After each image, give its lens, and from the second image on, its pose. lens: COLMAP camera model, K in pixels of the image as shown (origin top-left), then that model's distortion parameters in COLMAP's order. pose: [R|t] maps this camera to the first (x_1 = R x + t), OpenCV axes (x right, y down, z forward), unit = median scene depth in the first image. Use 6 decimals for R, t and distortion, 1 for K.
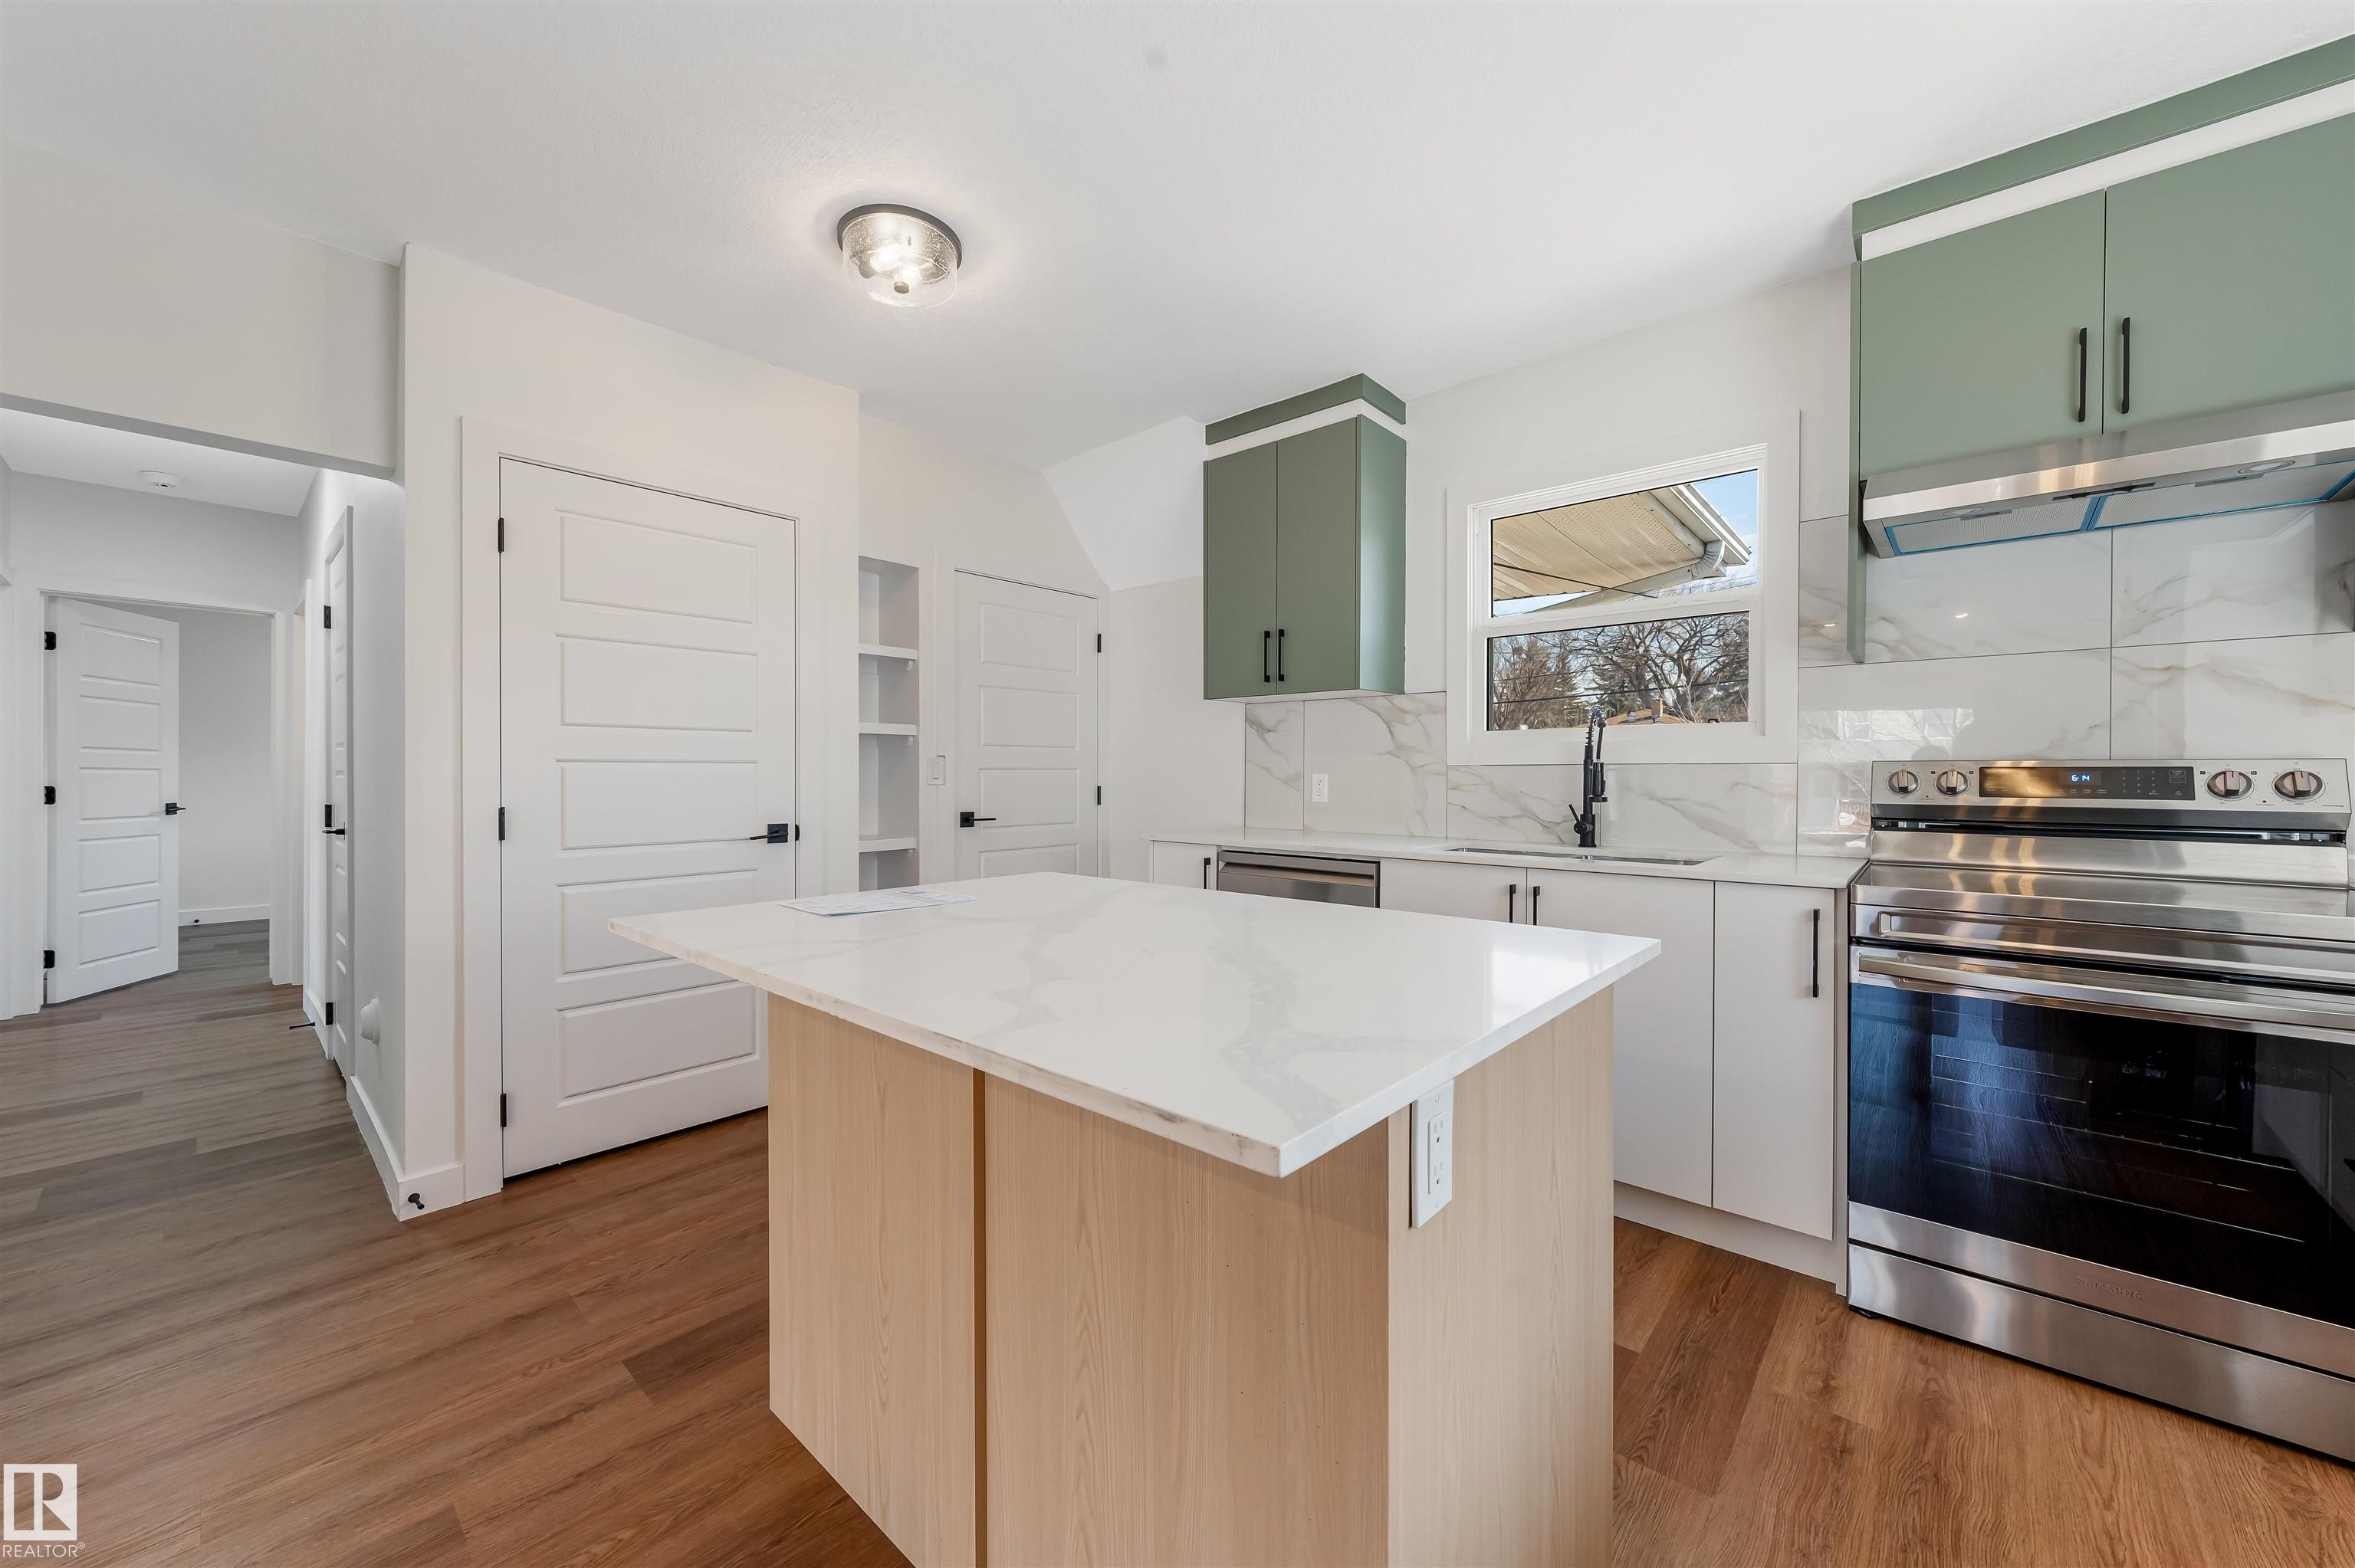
lens RADIAL K [[878.5, 0, 1180.4], [0, 878.5, 781.0], [0, 0, 1]] dist [-0.002681, 0.000358]
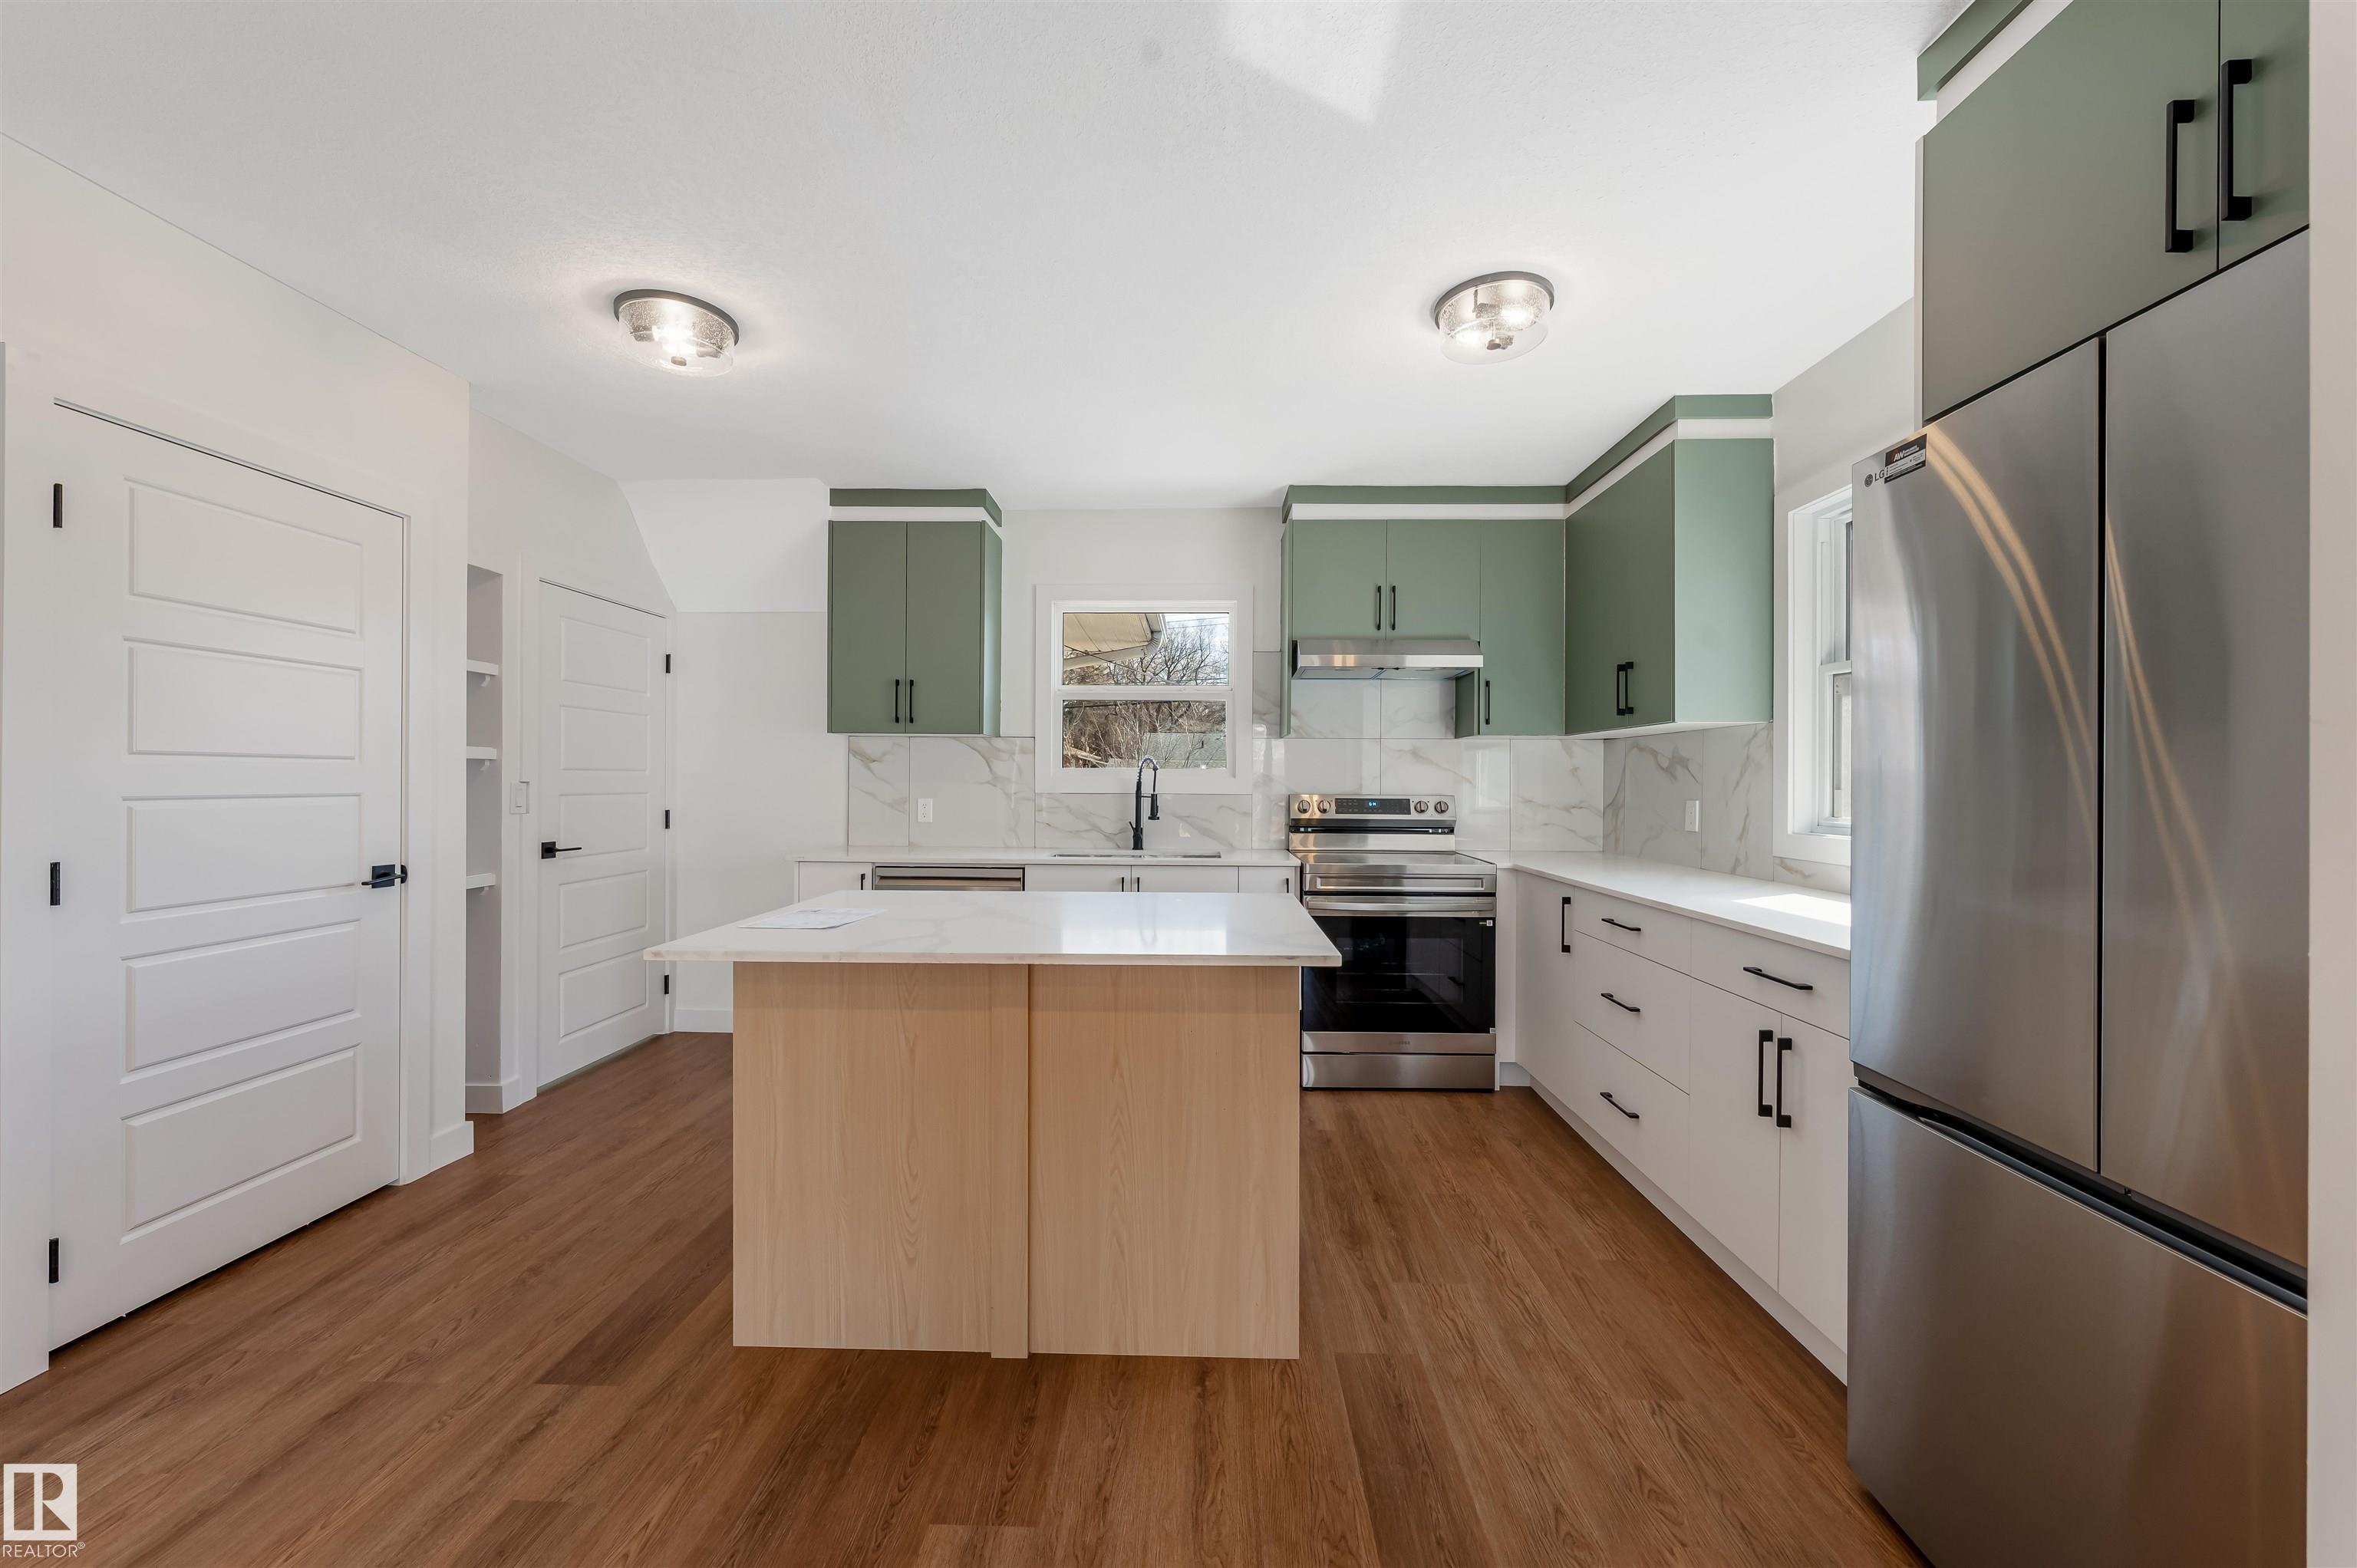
lens RADIAL K [[879.3, 0, 1188.4], [0, 879.3, 782.9], [0, 0, 1]] dist [-0.002681, 0.000358]
pose [[0.760447, 0.004139, 0.649387, -0.484012], [-0.000895, 0.999985, -0.005326, -0.033442], [-0.649400, 0.003469, 0.760439, -0.204332]]
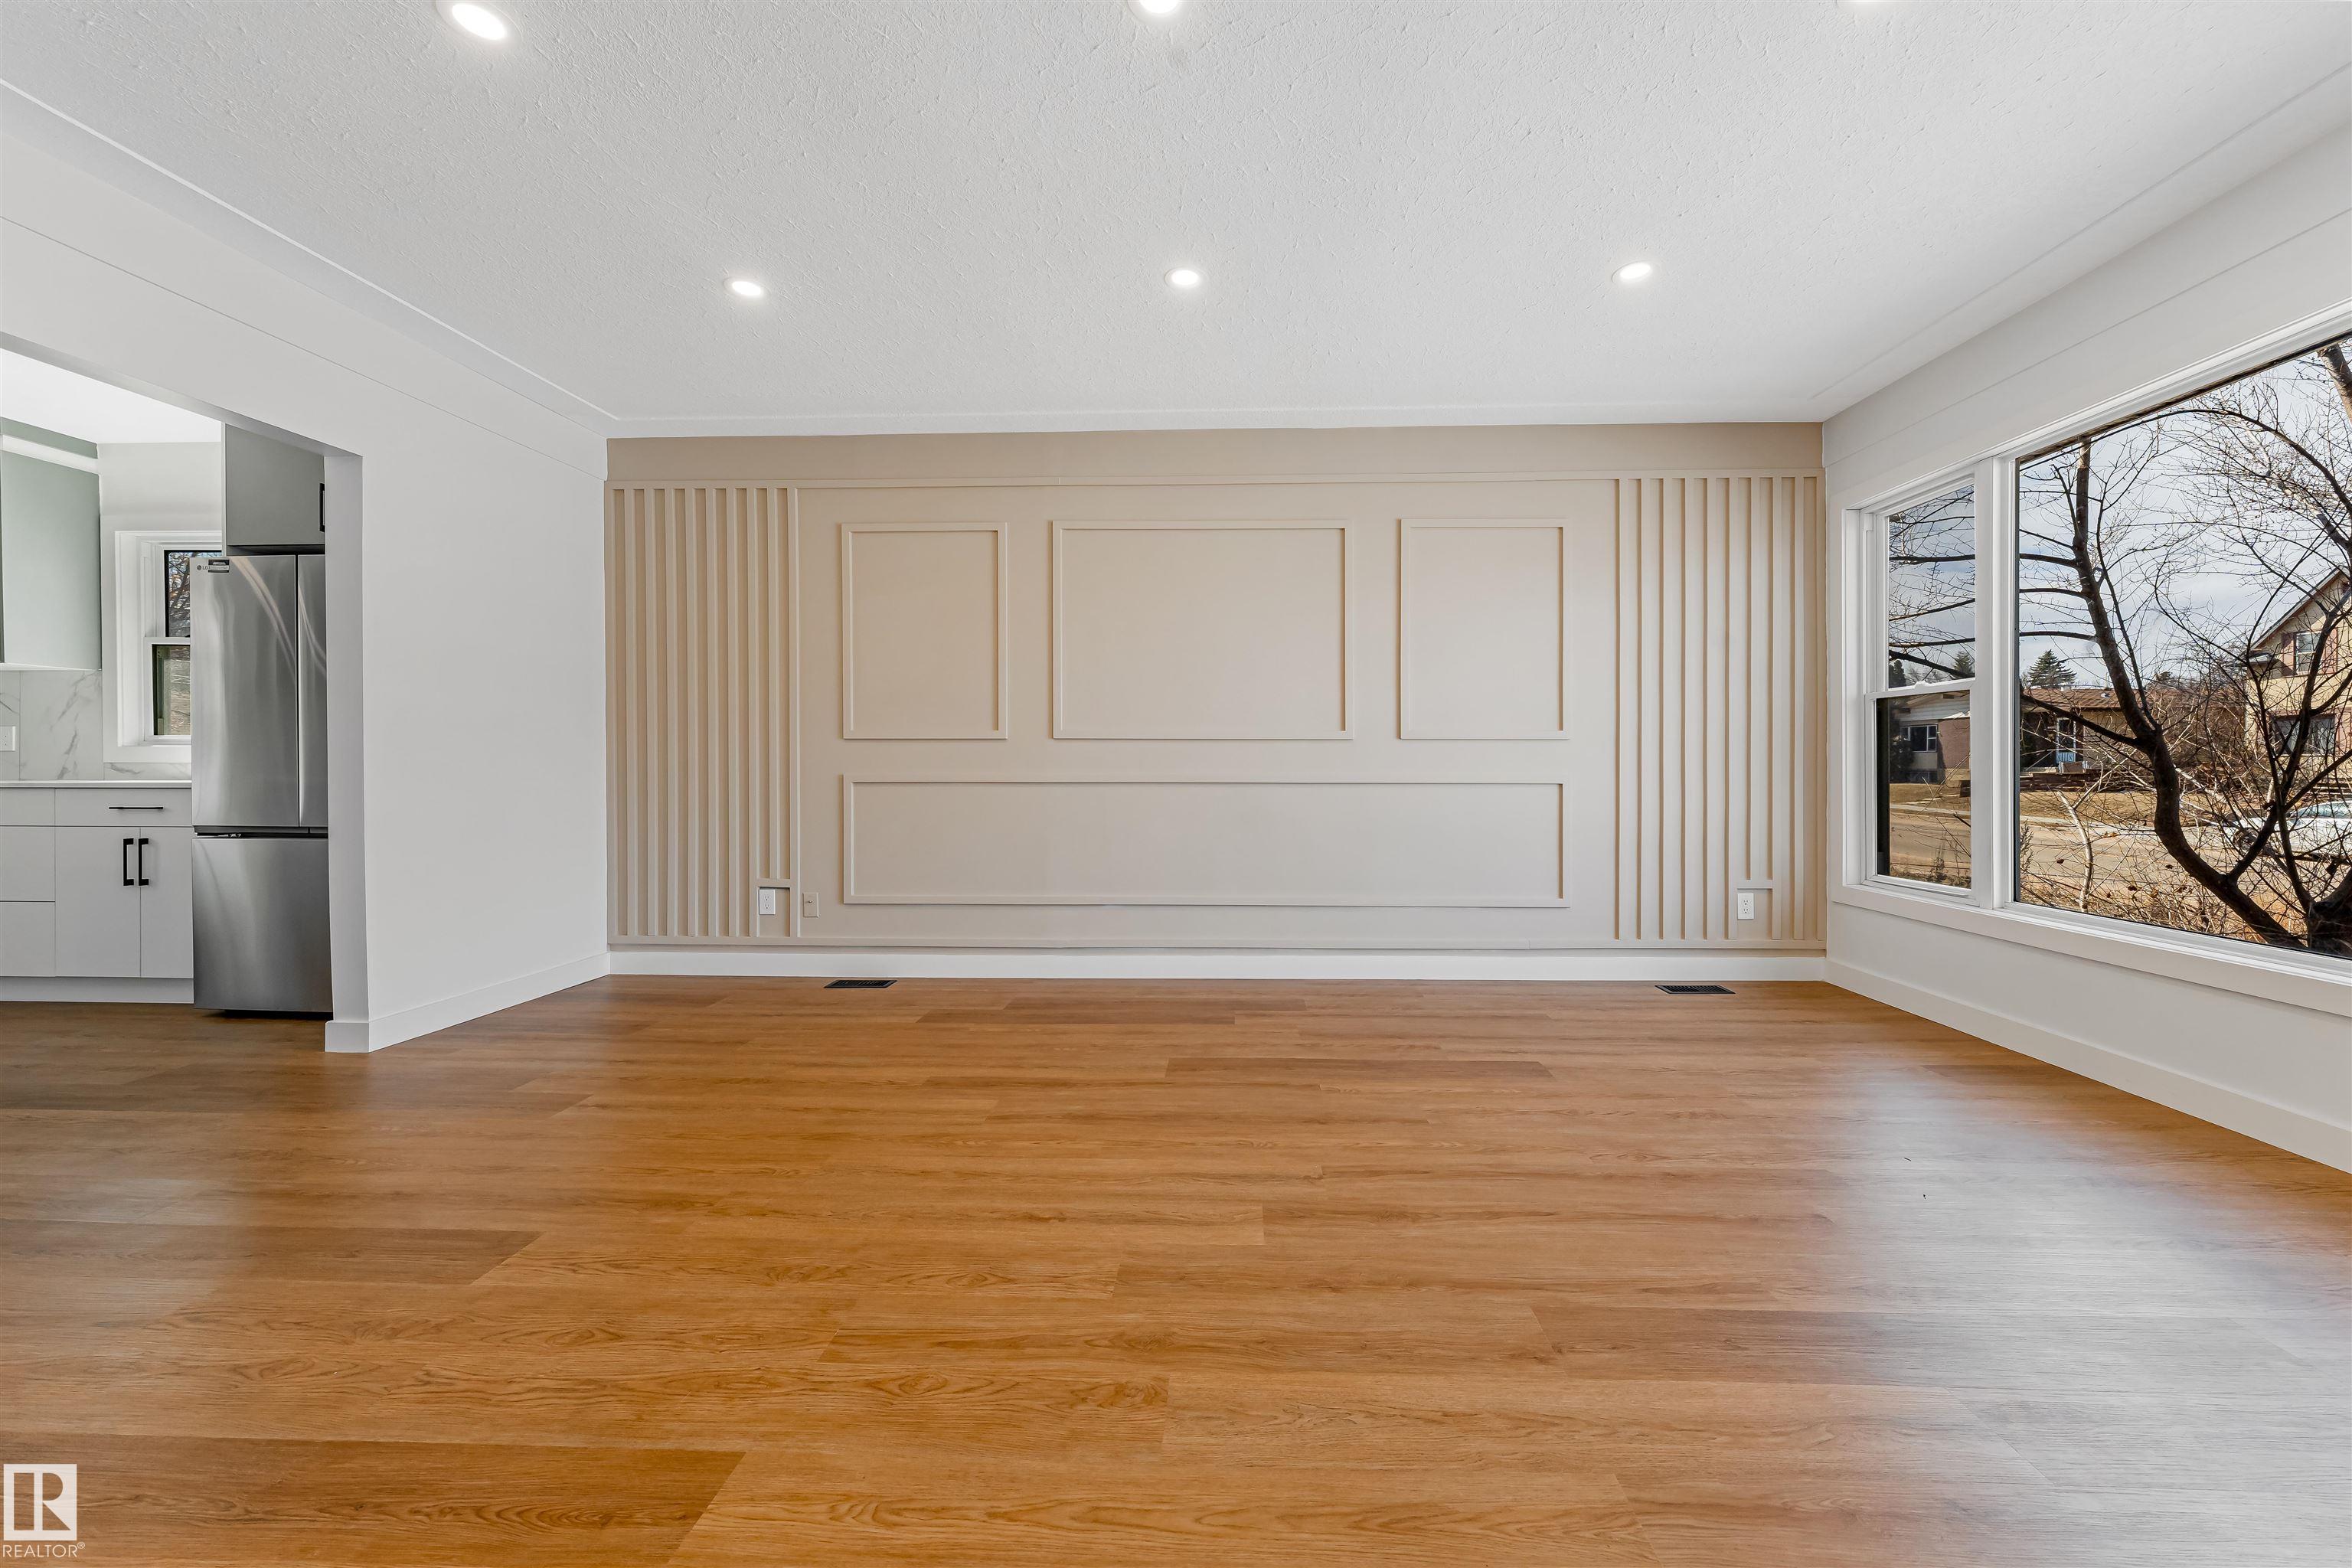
lens RADIAL K [[821.7, 0, 1184.6], [0, 821.7, 772.3], [0, 0, 1]] dist [-0.002899, -0.000045]
pose [[-0.649208, -0.008463, 0.760564, -1.714186], [0.001237, 0.999925, 0.012182, 0.059732], [-0.760610, 0.008850, -0.649149, -0.388330]]
